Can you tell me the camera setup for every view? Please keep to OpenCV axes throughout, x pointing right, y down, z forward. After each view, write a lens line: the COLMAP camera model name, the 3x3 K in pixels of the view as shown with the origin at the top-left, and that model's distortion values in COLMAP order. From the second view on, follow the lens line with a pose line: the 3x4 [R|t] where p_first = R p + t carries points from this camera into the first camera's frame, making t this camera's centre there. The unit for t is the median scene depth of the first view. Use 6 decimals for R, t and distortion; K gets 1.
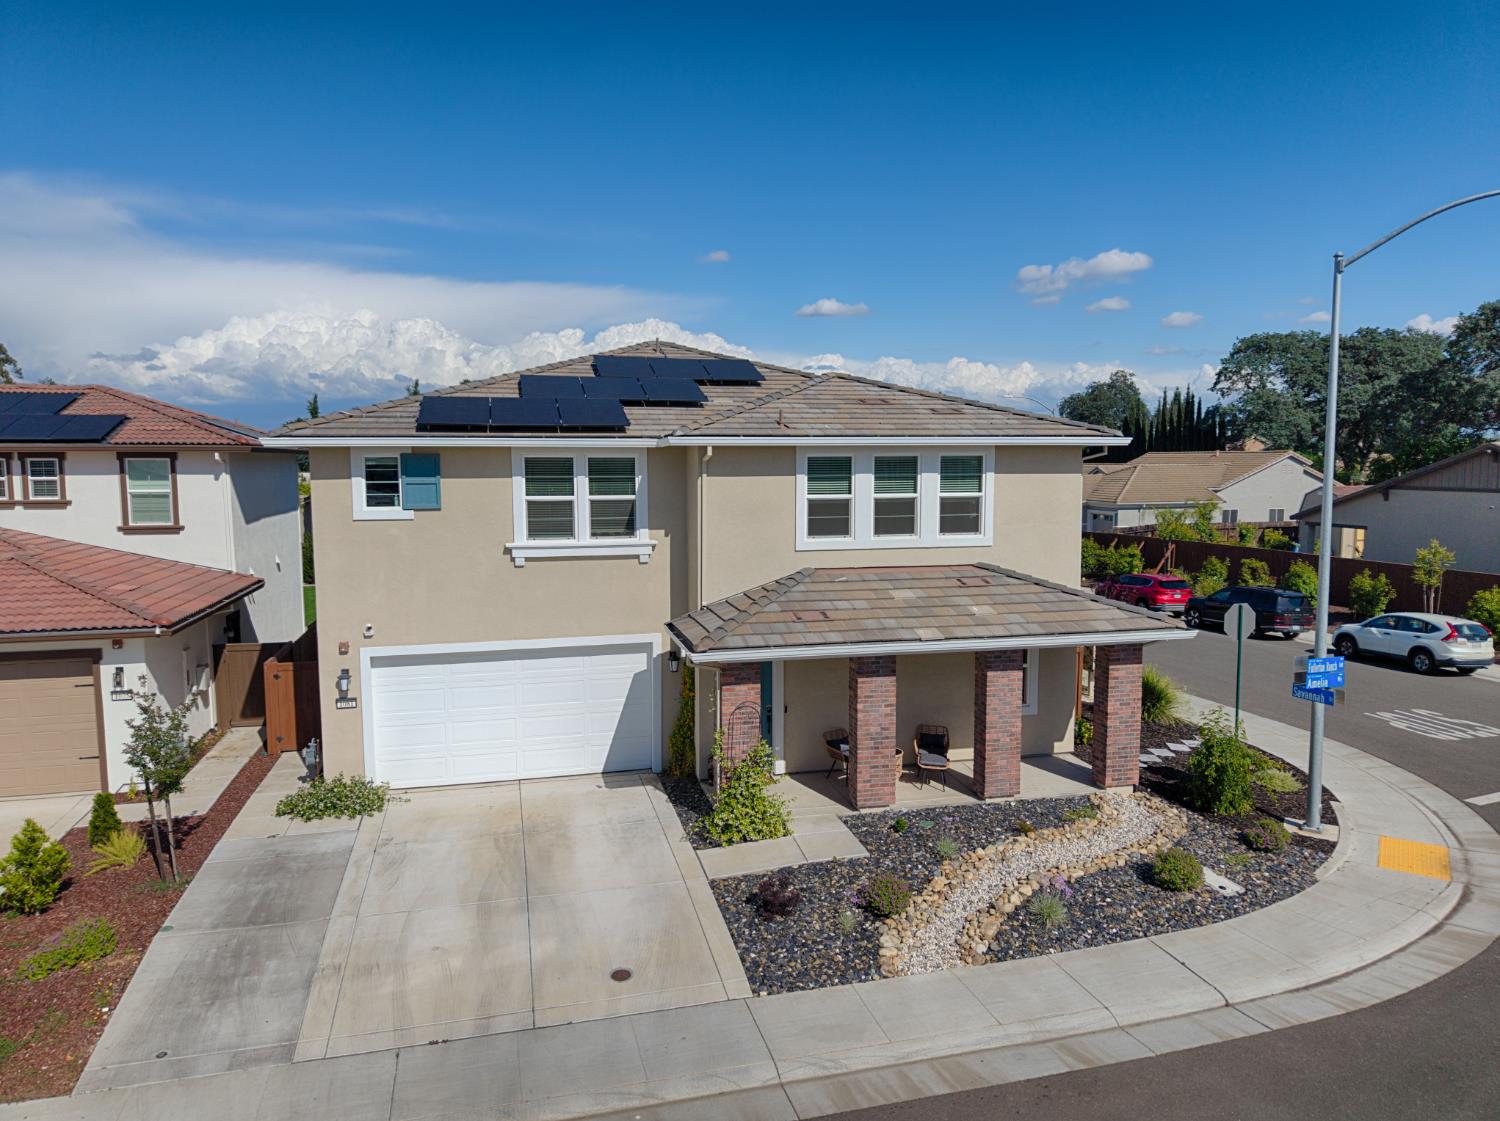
lens RADIAL K [[1022.2, 0, 748.3], [0, 1022.2, 539.4], [0, 0, 1]] dist [-0.000435, -0.003582]
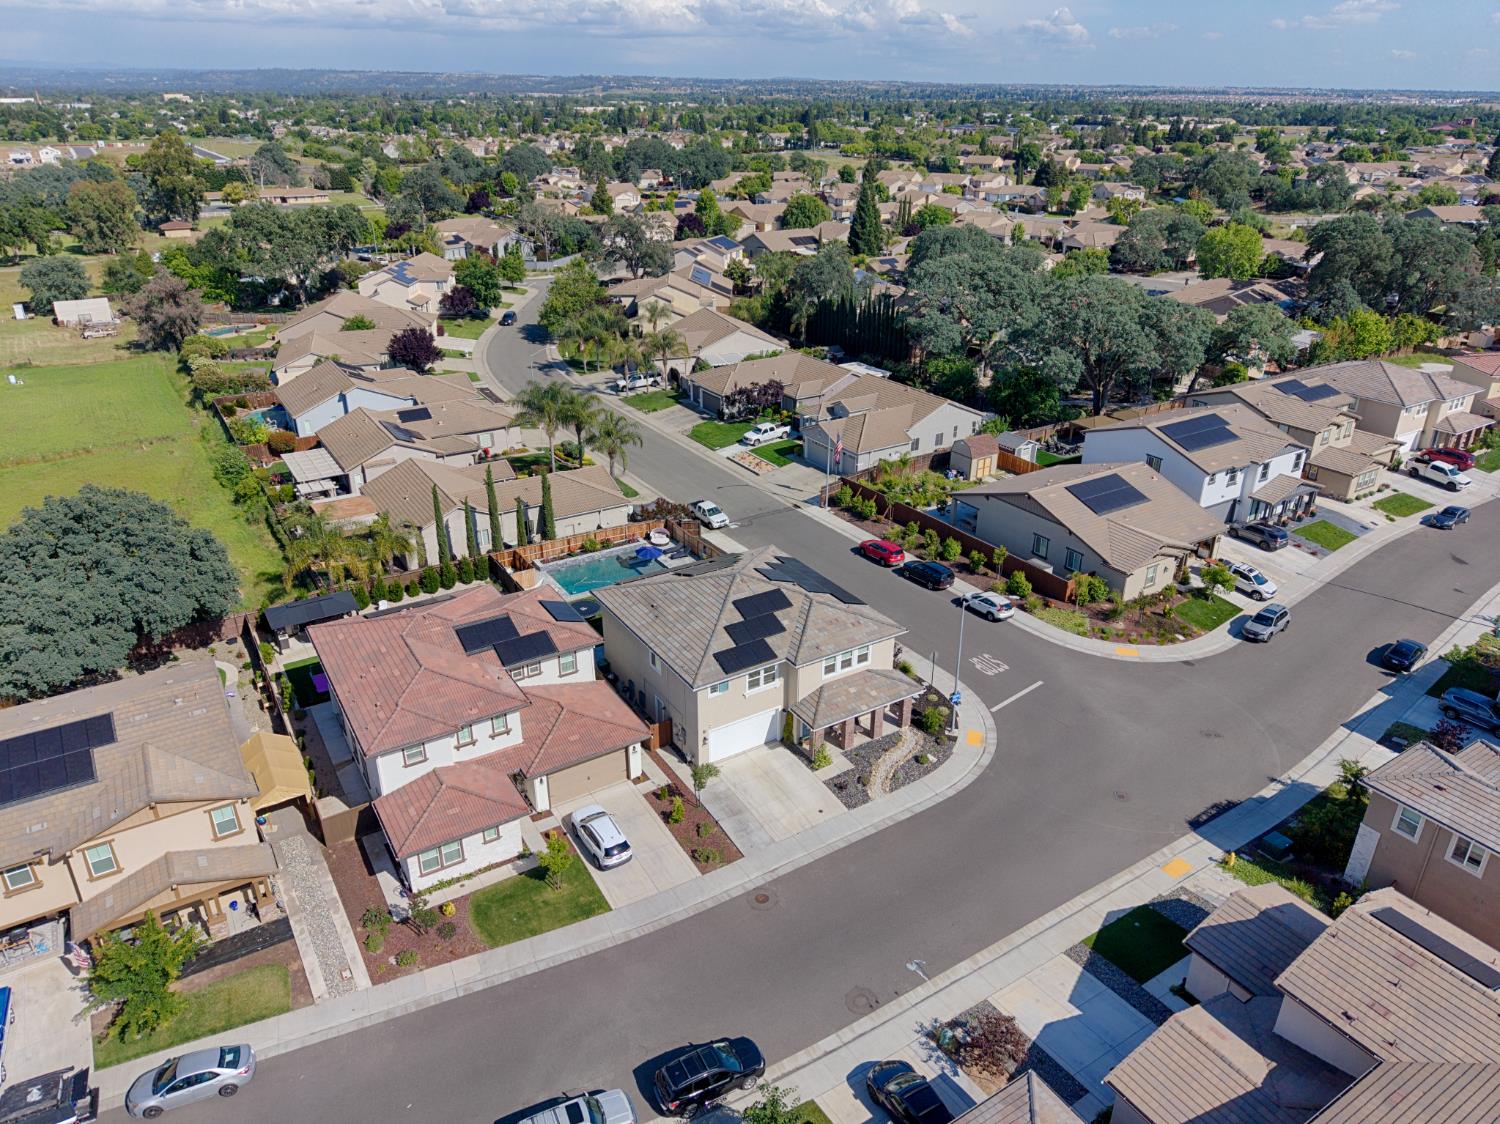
lens RADIAL K [[1022.2, 0, 748.3], [0, 1022.2, 540.9], [0, 0, 1]] dist [-0.000435, -0.003582]
pose [[0.950653, -0.121471, 0.285487, -1.128420], [0.019290, 0.941531, 0.336374, -1.614615], [-0.309655, -0.314268, 0.897413, -1.890306]]
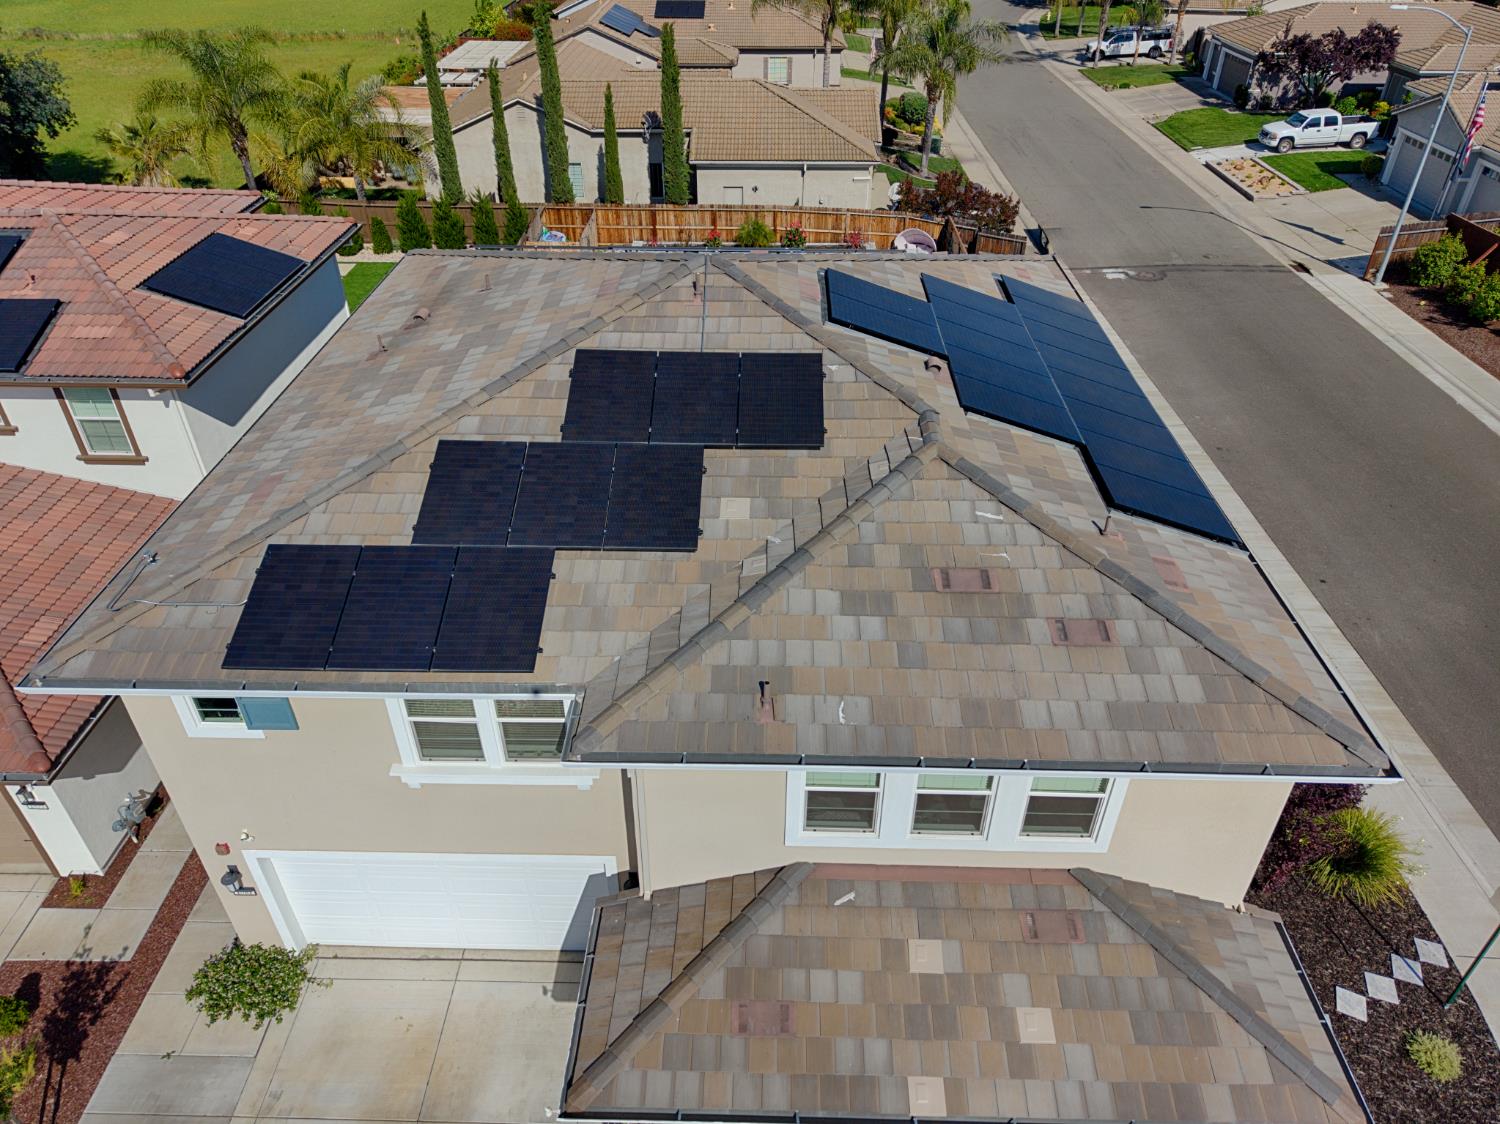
lens RADIAL K [[1013.6, 0, 743.9], [0, 1013.6, 562.1], [0, 0, 1]] dist [-0.000861, -0.007497]
pose [[0.963605, 0.156692, -0.216594, 0.137061], [-0.021591, 0.853181, 0.521167, -0.499564], [0.266456, -0.497523, 0.825513, 0.541697]]
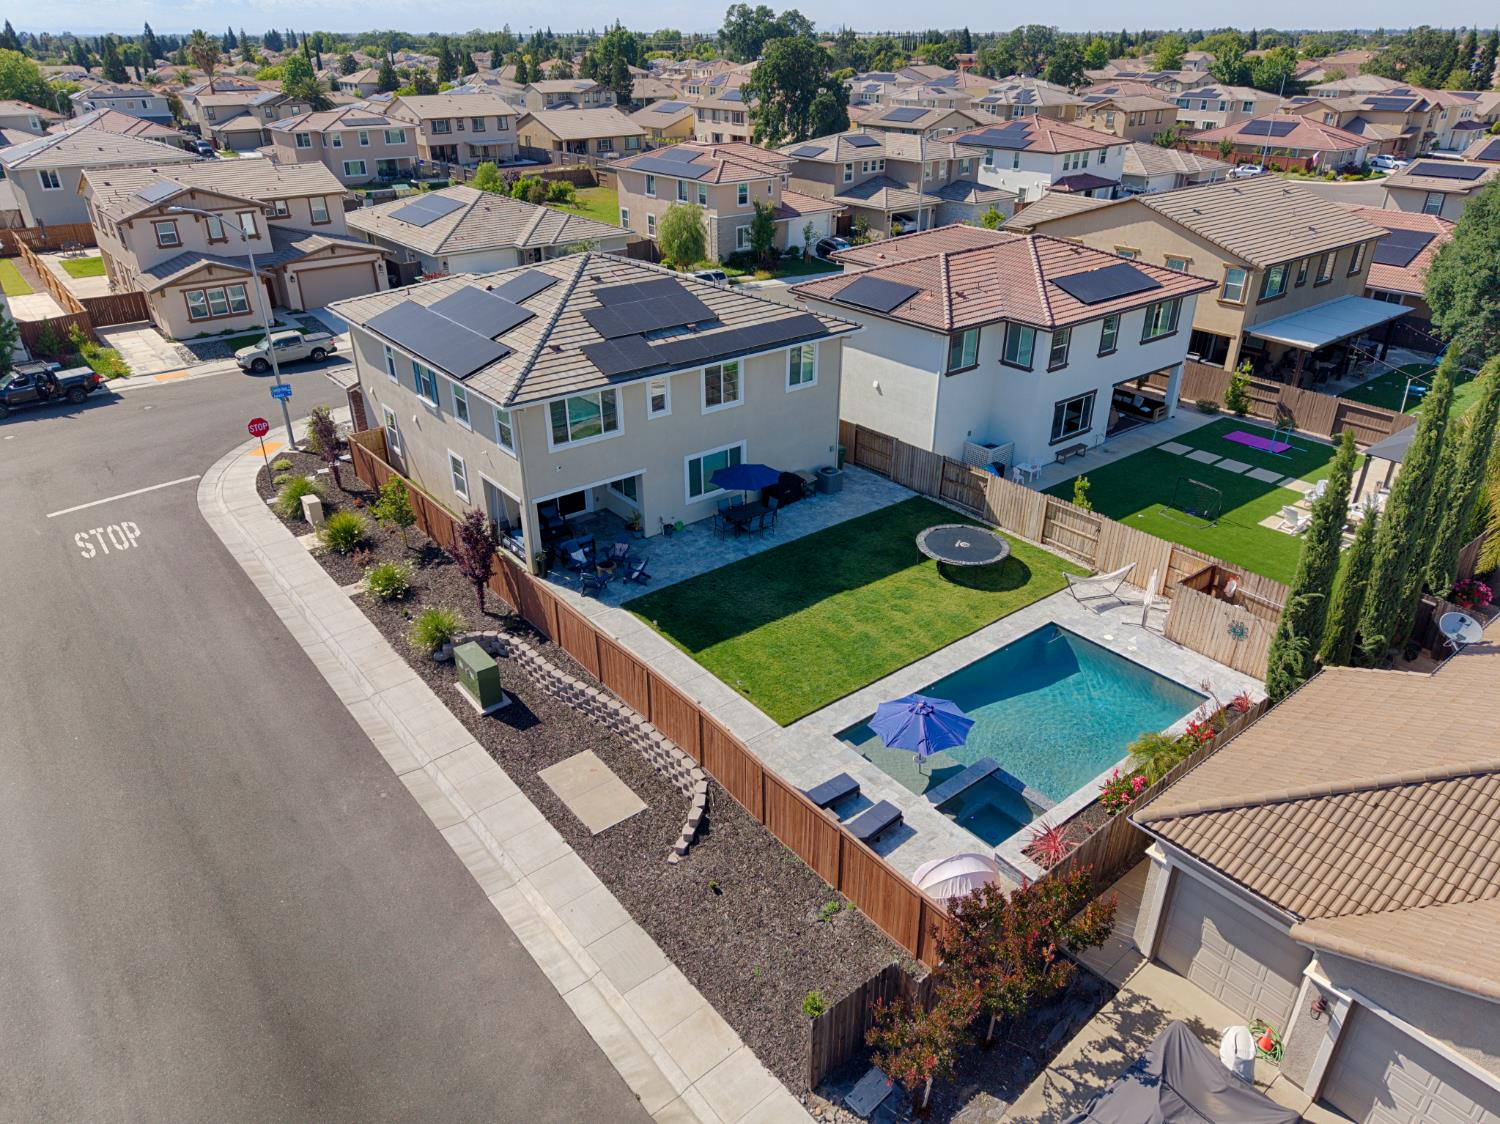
lens RADIAL K [[1013.6, 0, 743.9], [0, 1013.6, 562.1], [0, 0, 1]] dist [-0.000861, -0.007497]
pose [[-0.913090, 0.197247, -0.356876, 0.458448], [-0.020335, 0.852099, 0.522986, -0.822959], [0.407251, 0.484790, -0.774032, 3.473945]]
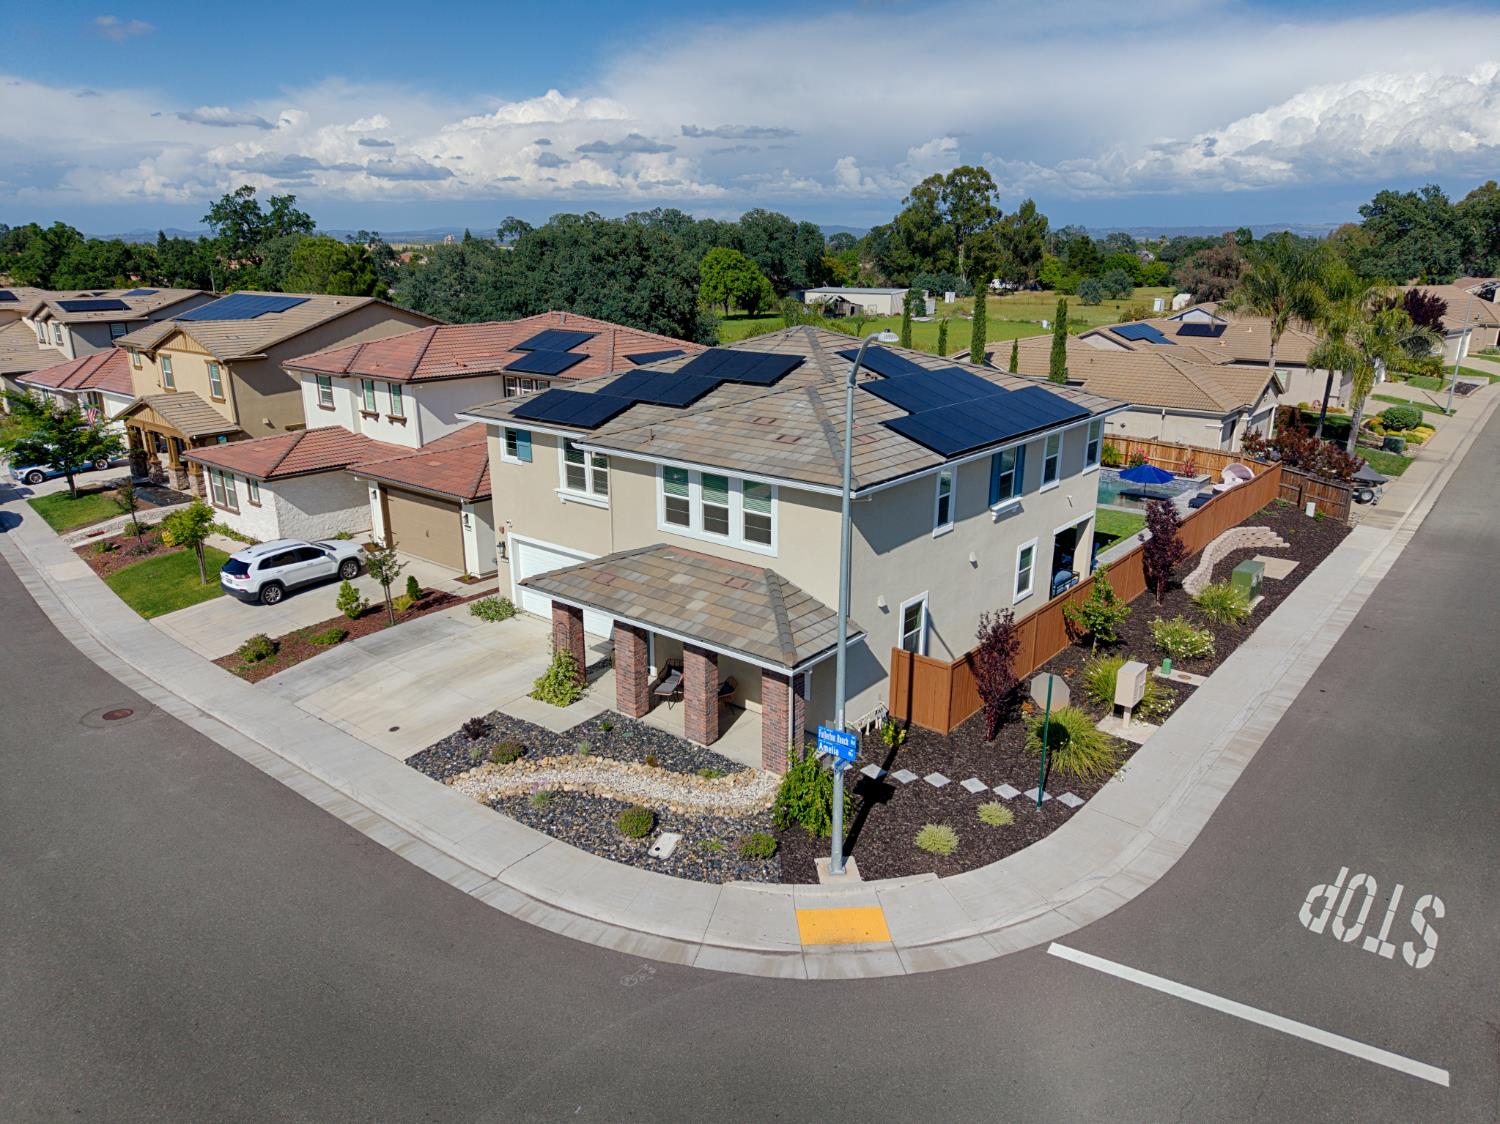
lens RADIAL K [[1022.2, 0, 748.3], [0, 1022.2, 540.9], [0, 0, 1]] dist [-0.000435, -0.003582]
pose [[0.595859, 0.223431, -0.771382, 1.223133], [-0.062090, 0.970461, 0.233133, -0.313455], [0.800685, -0.091019, 0.592130, 0.267872]]
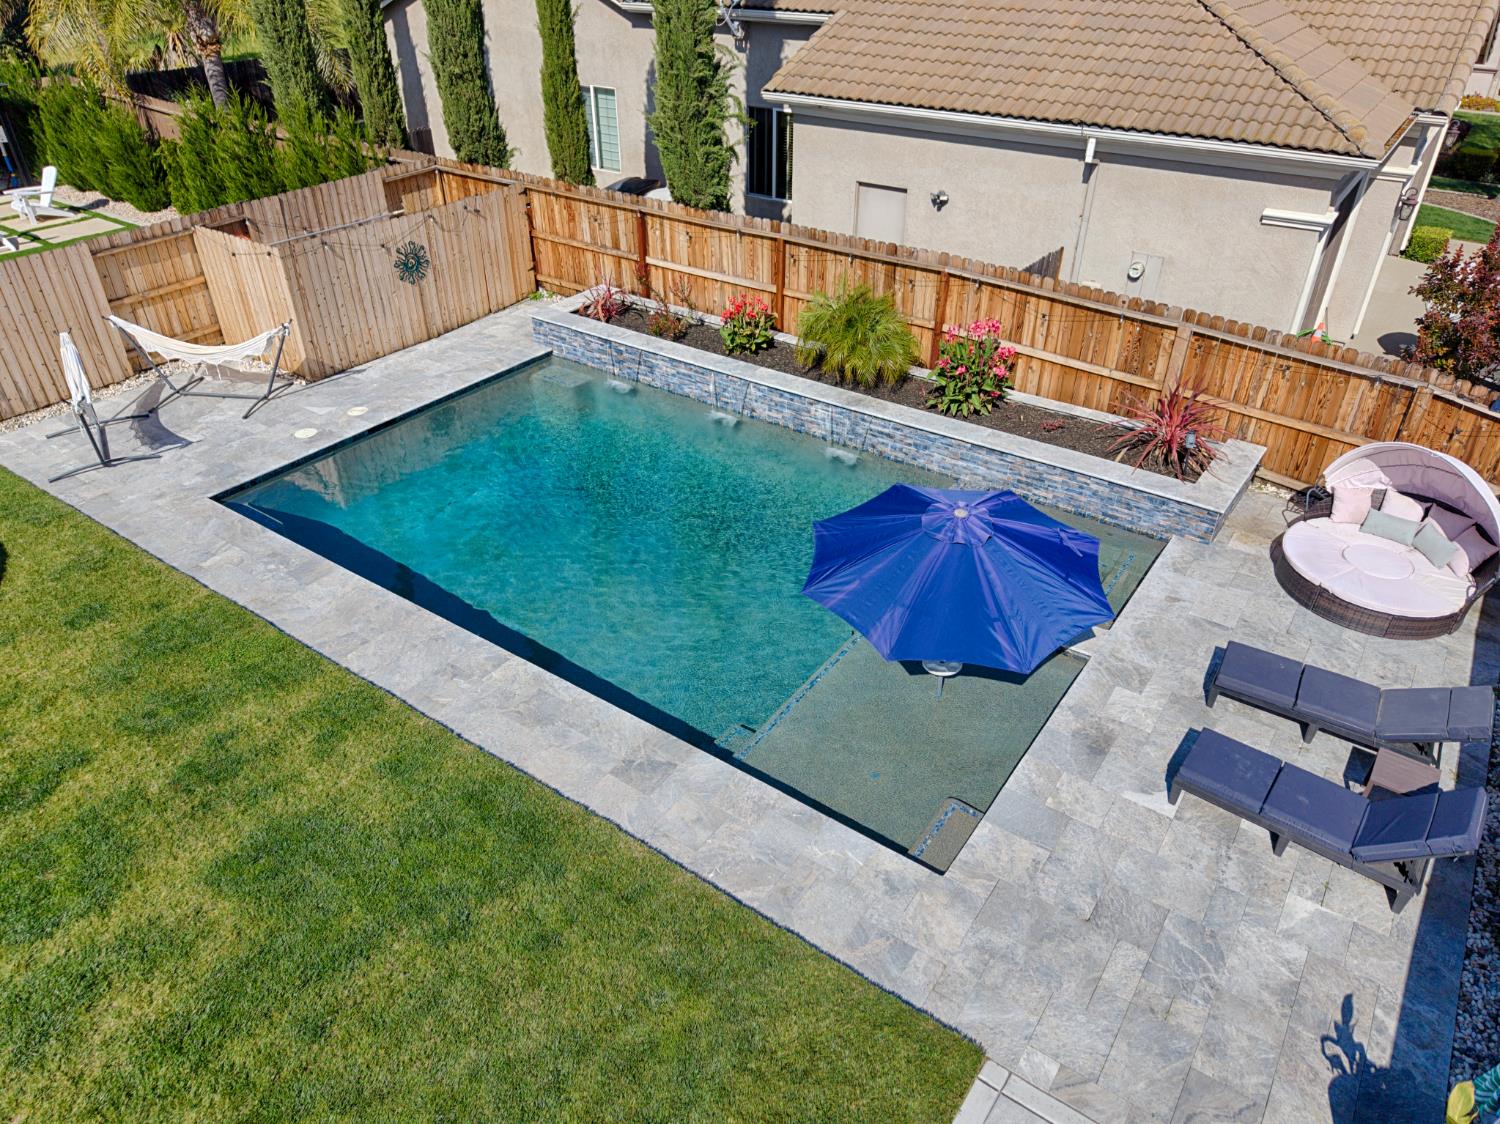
lens RADIAL K [[1013.6, 0, 743.9], [0, 1013.6, 562.1], [0, 0, 1]] dist [-0.000861, -0.007497]
pose [[0.646040, 0.422706, -0.635573, 0.032263], [-0.052758, 0.855397, 0.515279, -0.171224], [0.761478, -0.299359, 0.574922, 2.264601]]
